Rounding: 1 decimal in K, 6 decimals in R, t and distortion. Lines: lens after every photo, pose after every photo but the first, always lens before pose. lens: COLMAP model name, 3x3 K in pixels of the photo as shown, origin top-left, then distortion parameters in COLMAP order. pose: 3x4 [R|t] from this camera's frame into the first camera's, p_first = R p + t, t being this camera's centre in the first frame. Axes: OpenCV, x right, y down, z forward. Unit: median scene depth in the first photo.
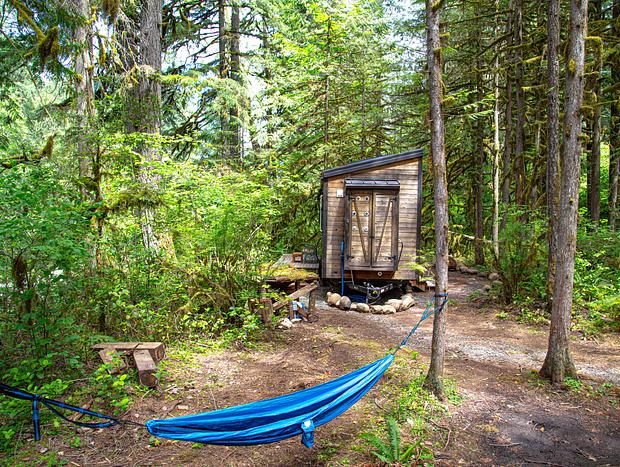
lens RADIAL K [[473.5, 0, 310.0], [0, 473.5, 233.5], [0, 0, 1]] dist [-0.126814, 0.066330]
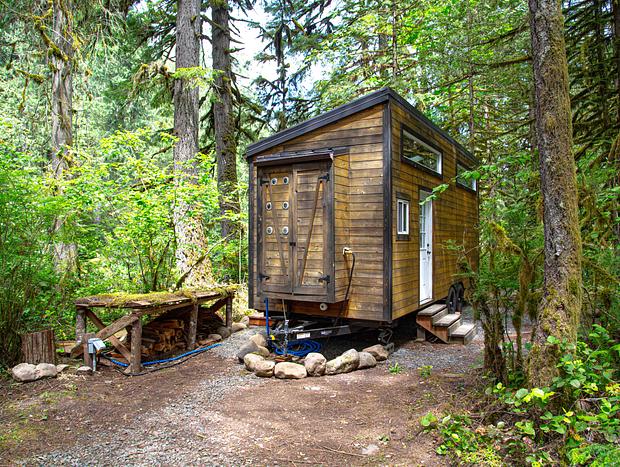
lens RADIAL K [[473.5, 0, 310.0], [0, 473.5, 233.5], [0, 0, 1]] dist [-0.126814, 0.066330]
pose [[0.881553, -0.021595, -0.471591, 0.430054], [-0.006630, 0.998288, -0.058107, 0.028912], [0.472038, 0.054350, 0.879901, 0.483071]]
